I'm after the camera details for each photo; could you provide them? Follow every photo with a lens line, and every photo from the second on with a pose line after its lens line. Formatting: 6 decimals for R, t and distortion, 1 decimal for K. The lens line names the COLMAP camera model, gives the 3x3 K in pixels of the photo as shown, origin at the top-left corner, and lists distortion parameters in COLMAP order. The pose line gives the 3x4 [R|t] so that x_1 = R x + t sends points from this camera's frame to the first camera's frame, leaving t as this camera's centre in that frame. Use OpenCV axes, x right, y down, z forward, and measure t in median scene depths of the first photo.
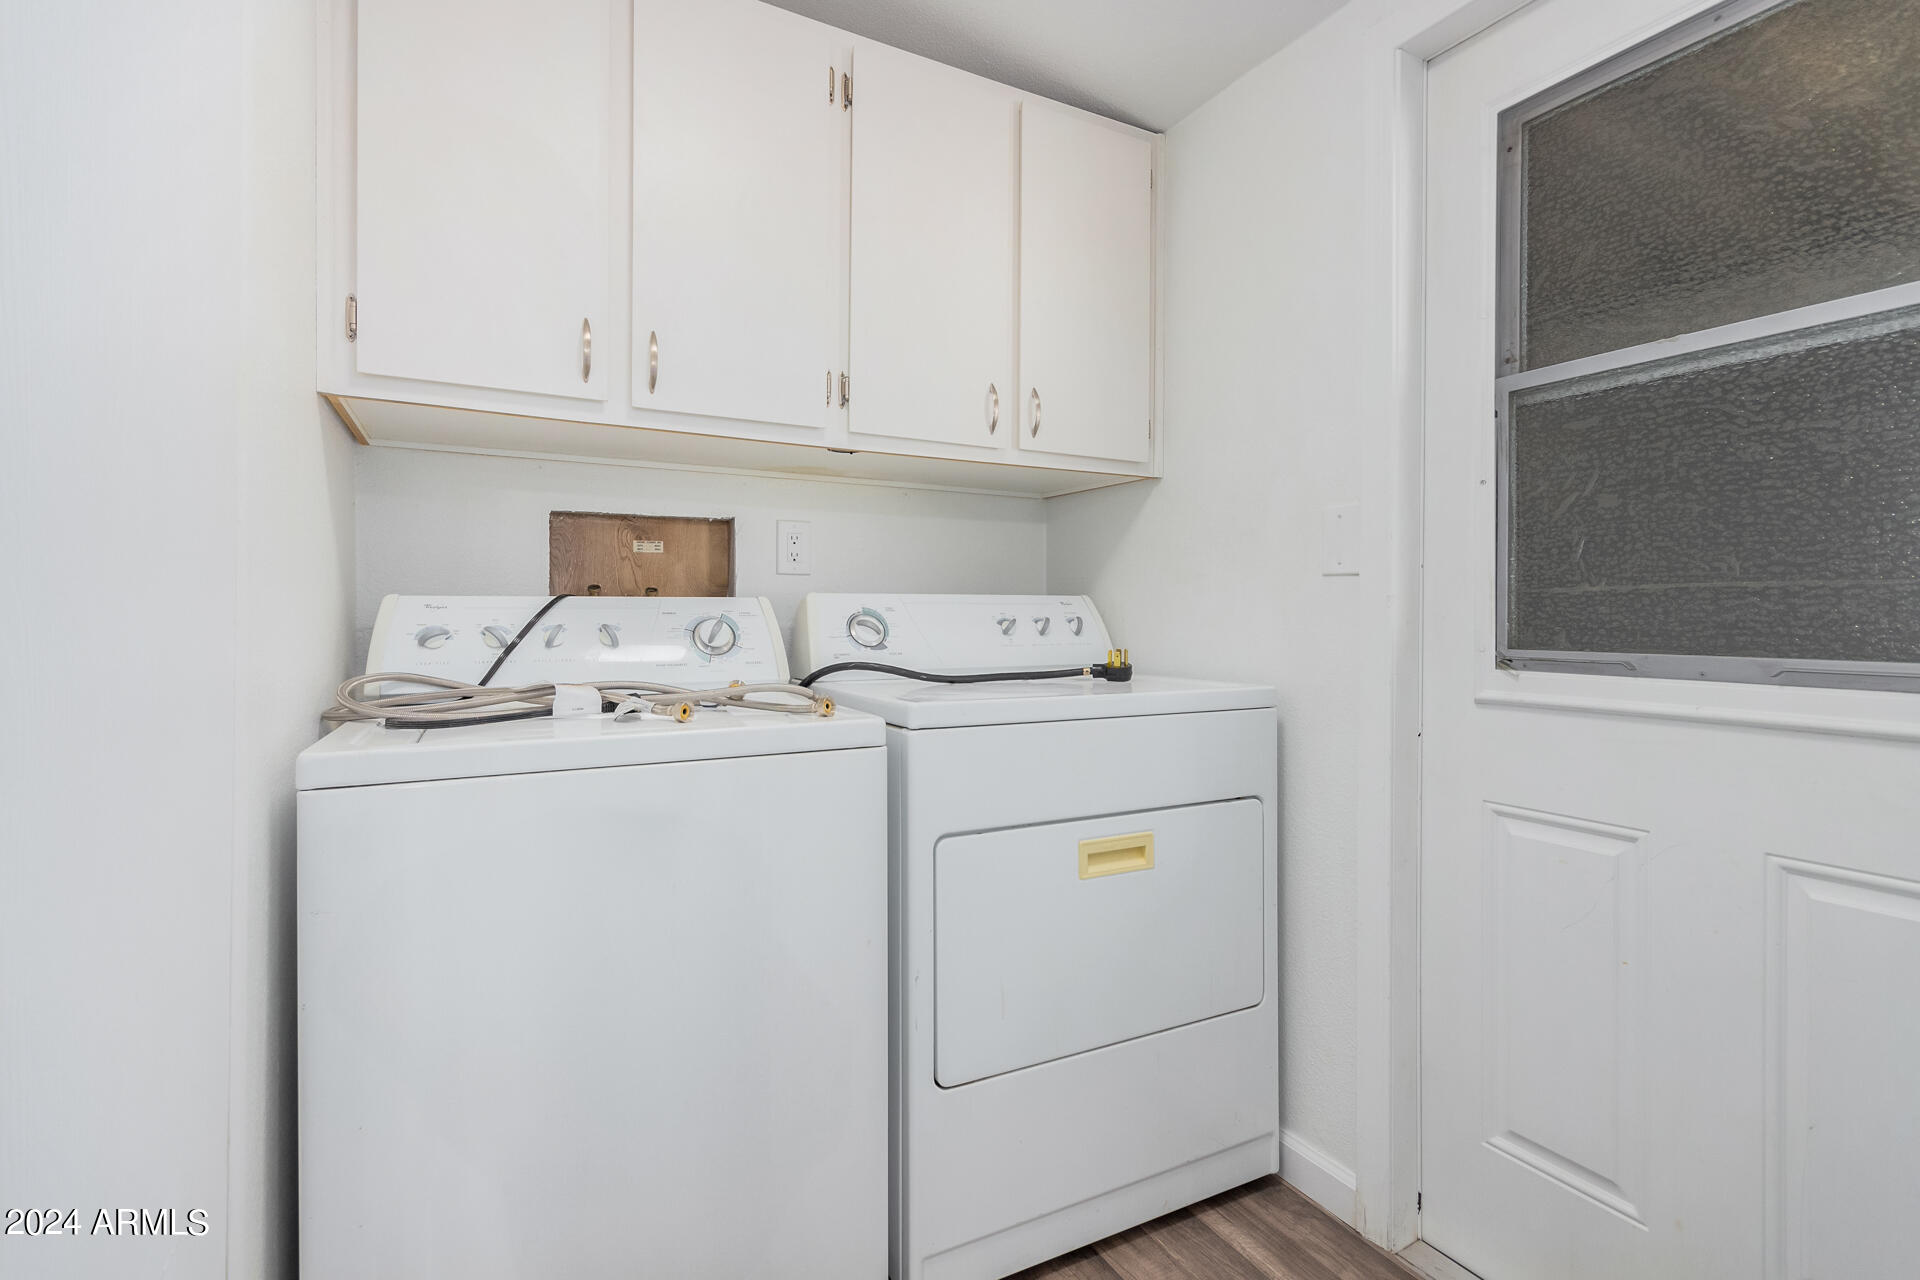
lens RADIAL K [[891.6, 0, 957.2], [0, 891.6, 629.6], [0, 0, 1]] dist [0.001748, 0.000386]
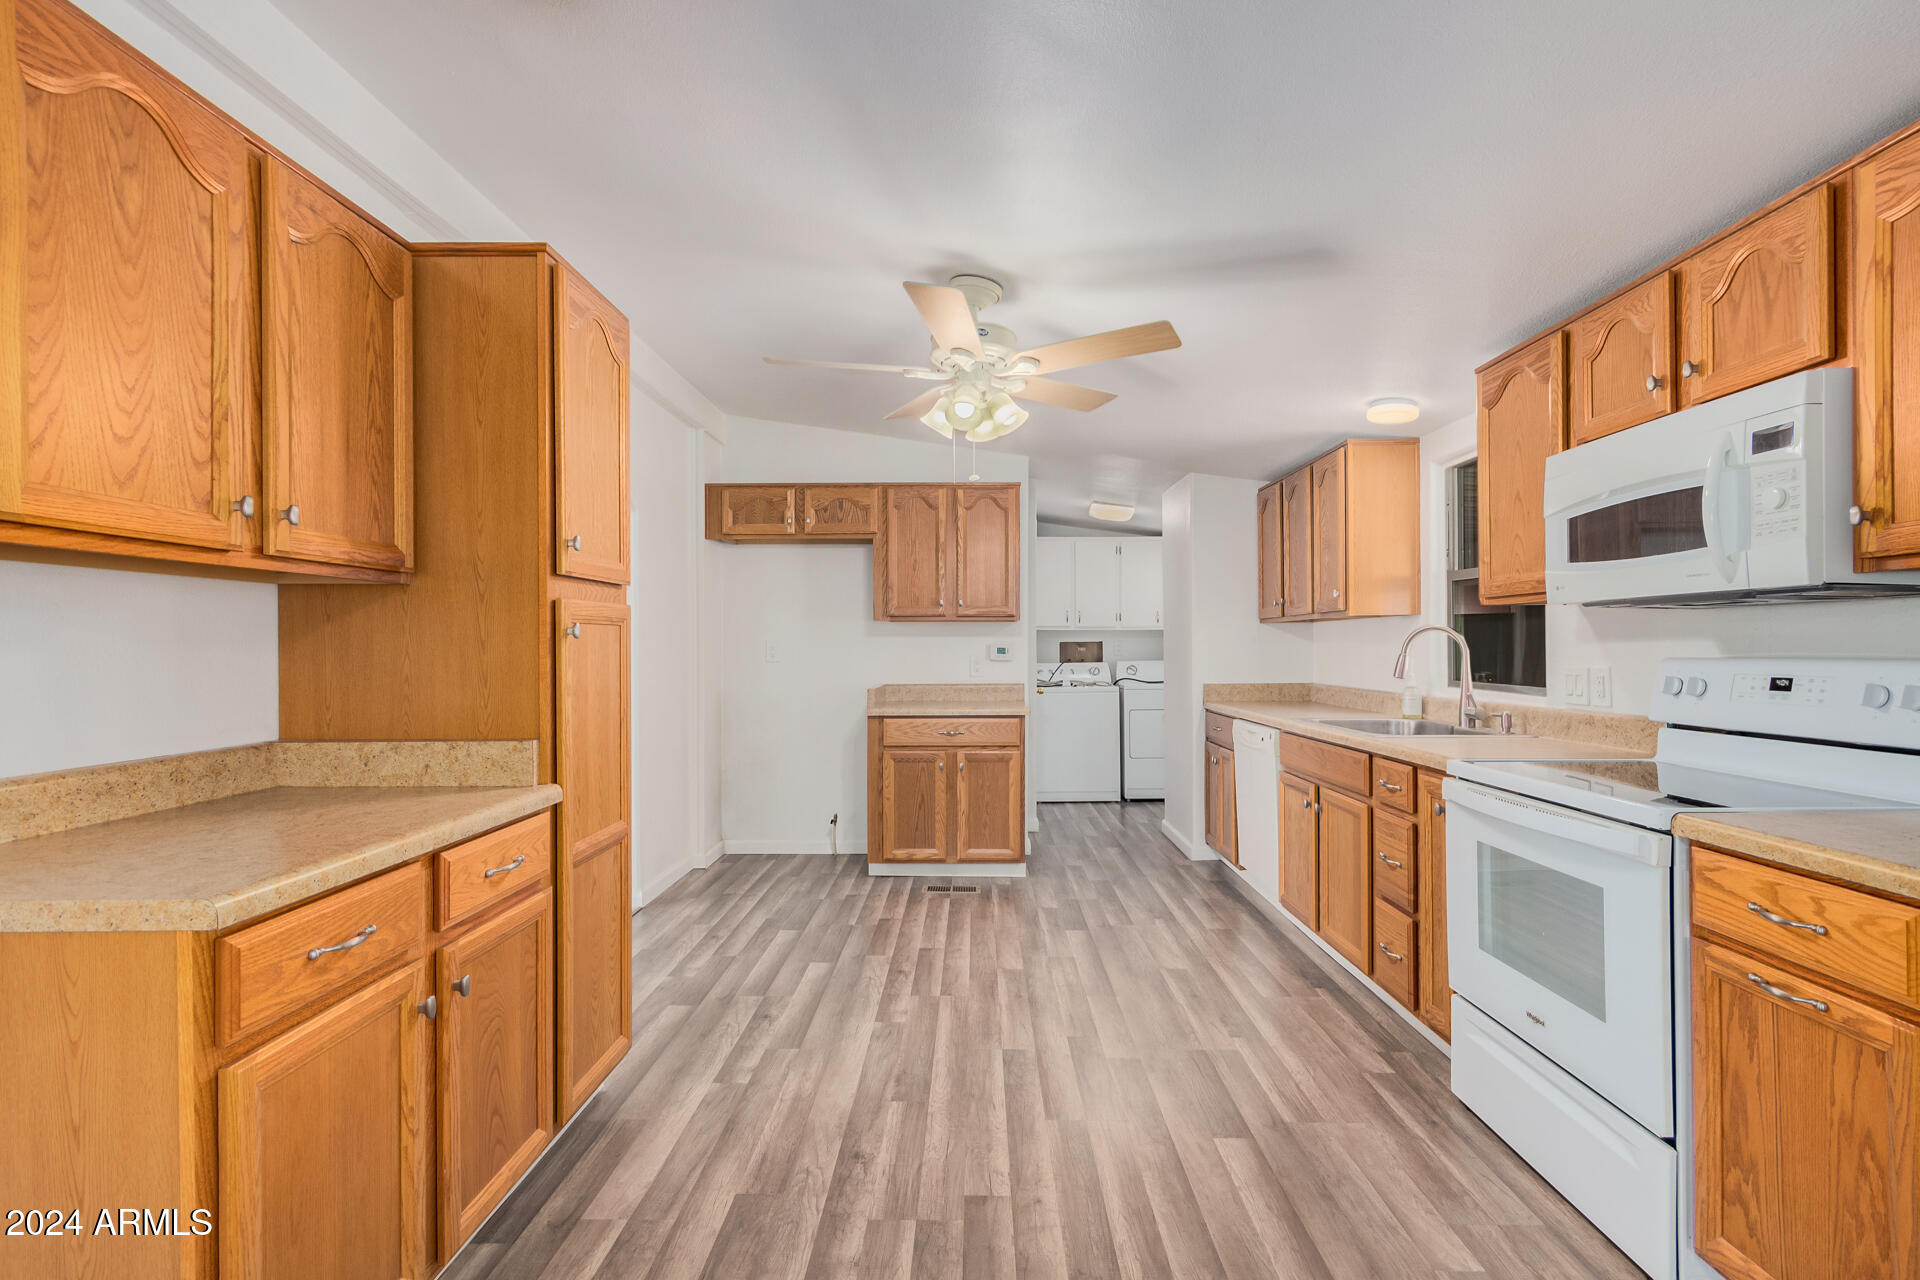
lens RADIAL K [[891.6, 0, 961.4], [0, 891.6, 645.0], [0, 0, 1]] dist [0.001748, 0.000386]
pose [[0.877585, -0.010703, -0.479301, 1.190680], [-0.001455, 0.999687, -0.024988, -0.012144], [0.479418, 0.022627, 0.877295, -3.004738]]
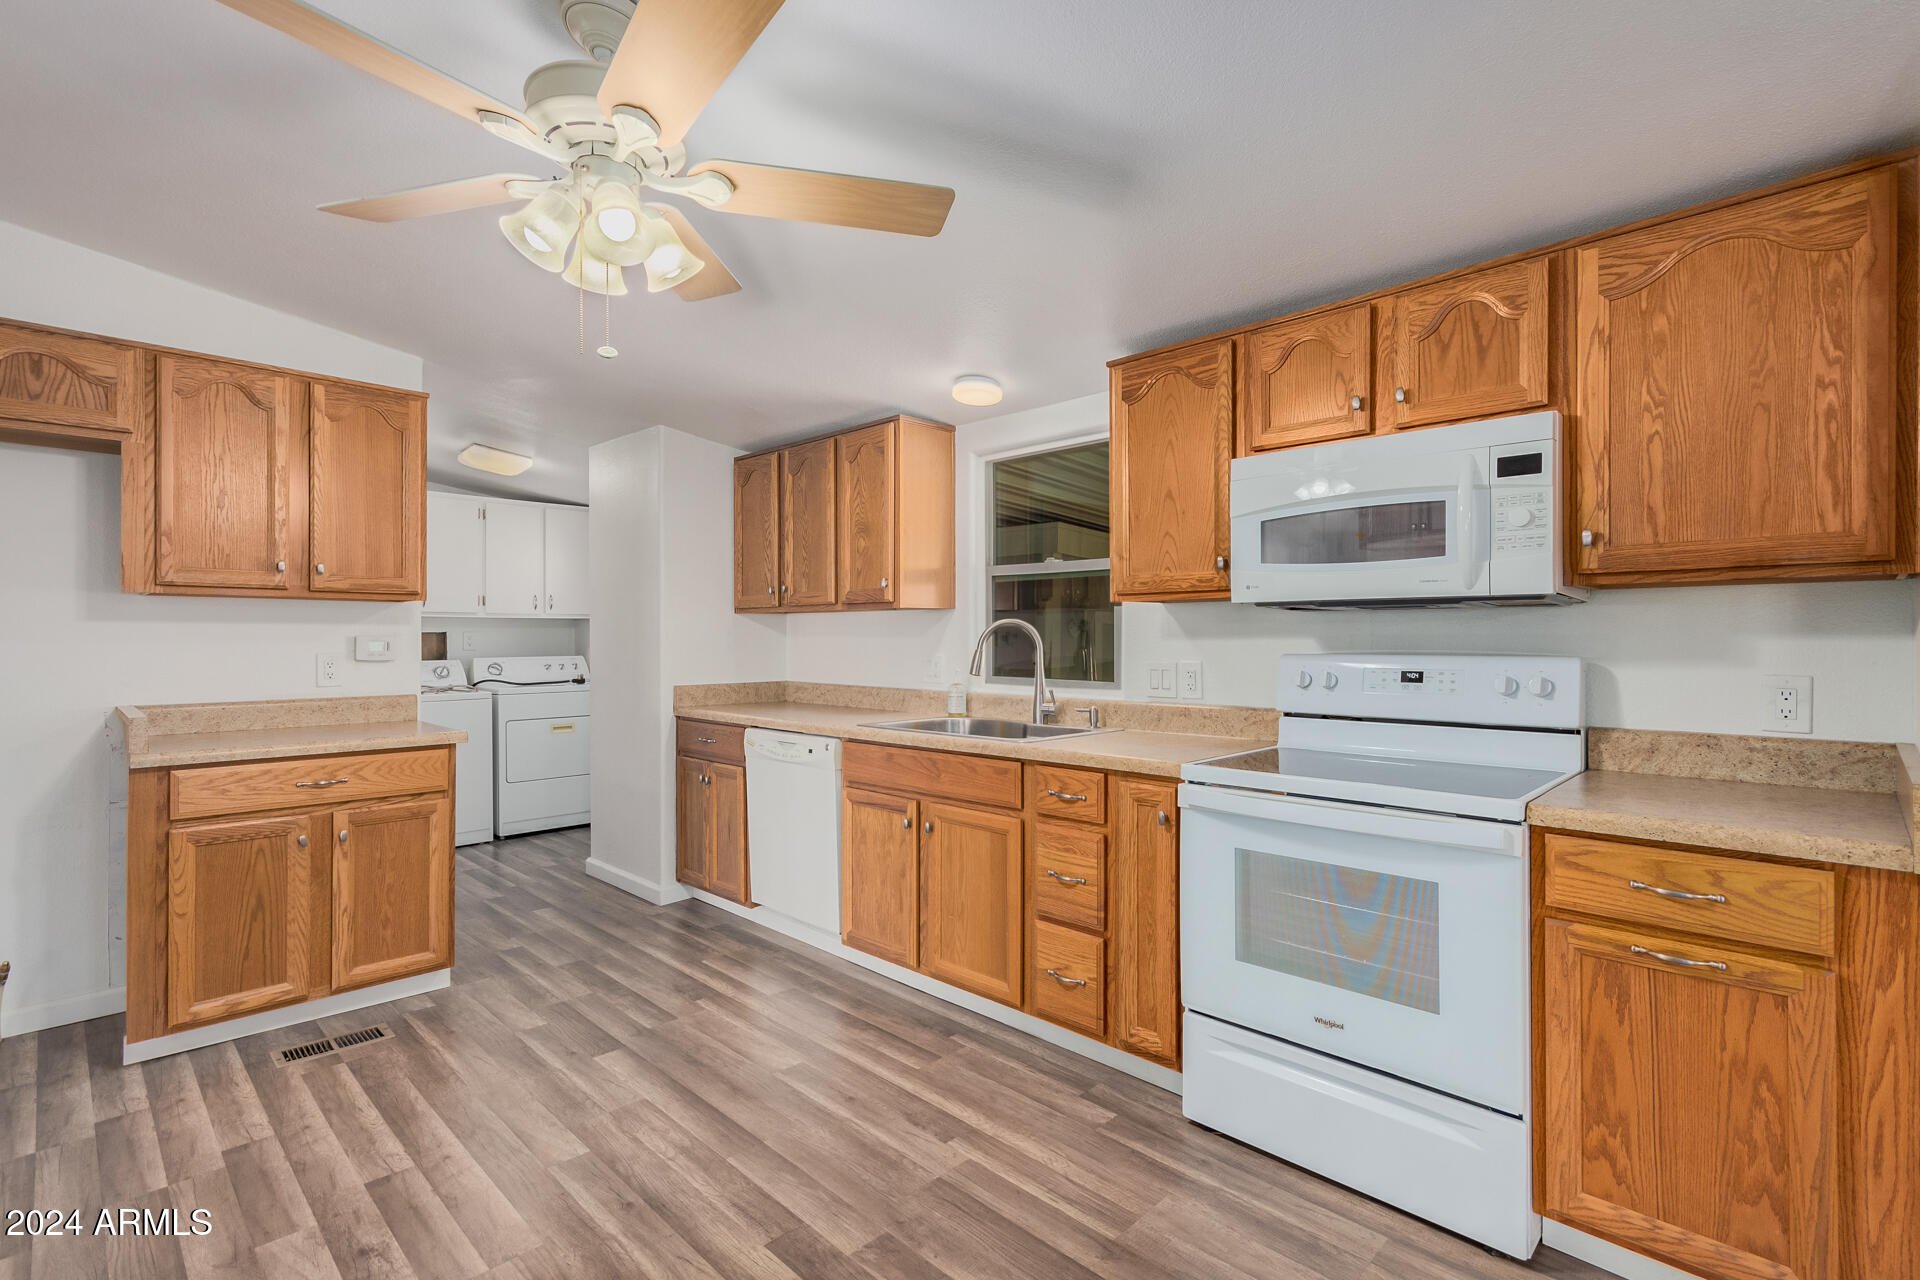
lens RADIAL K [[891.6, 0, 966.6], [0, 891.6, 635.4], [0, 0, 1]] dist [0.001748, 0.000386]
pose [[0.951193, -0.005206, 0.308552, 0.528006], [0.012216, 0.999709, -0.020792, -0.034070], [-0.308354, 0.023546, 0.950980, -2.594241]]
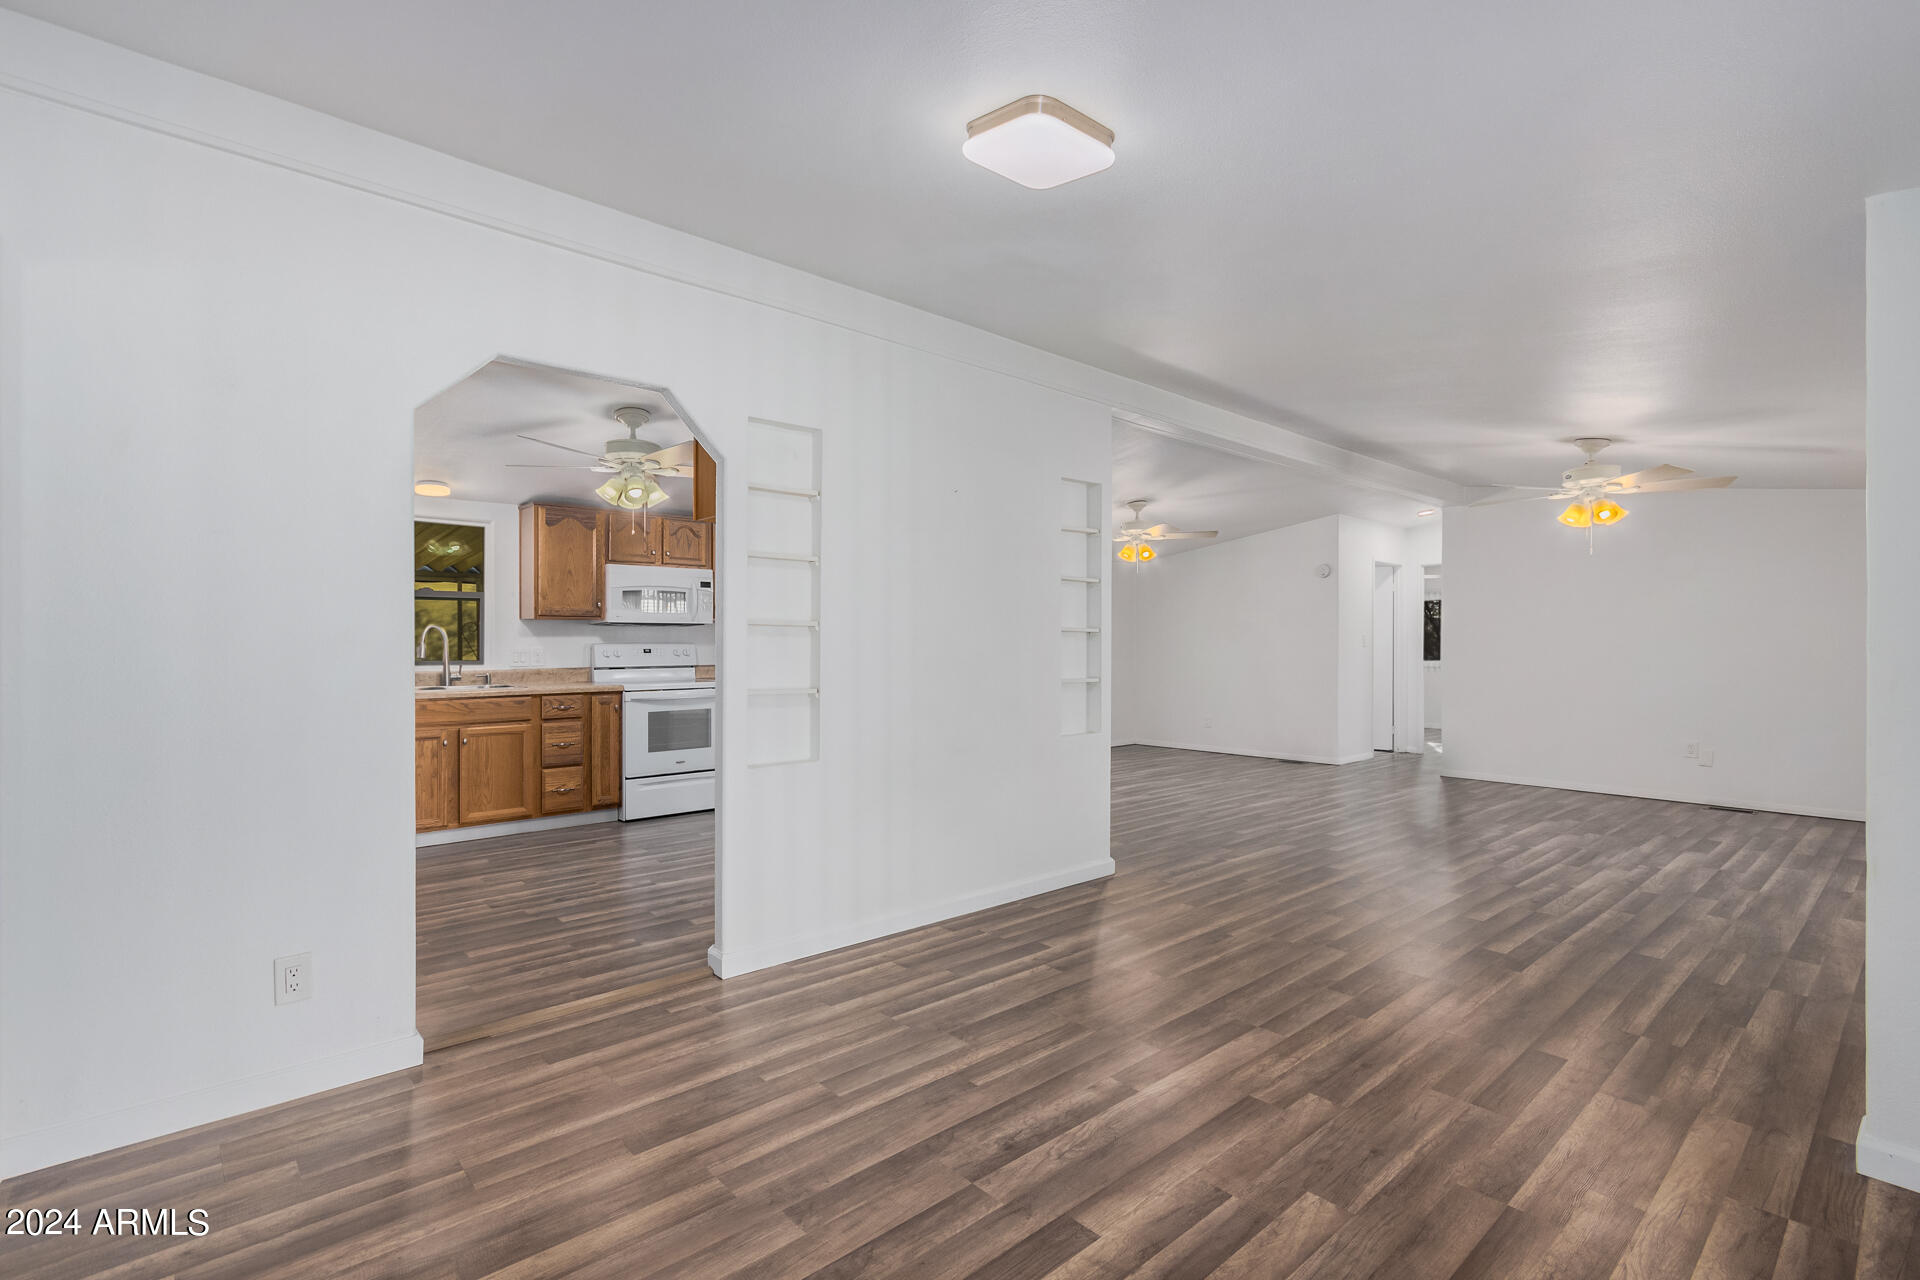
lens RADIAL K [[891.6, 0, 972.8], [0, 891.6, 643.4], [0, 0, 1]] dist [0.001748, 0.000386]
pose [[-0.251357, -0.006233, 0.967874, -2.204340], [0.019631, 0.999741, 0.011537, -0.039294], [-0.967695, 0.021900, -0.251169, -1.915725]]
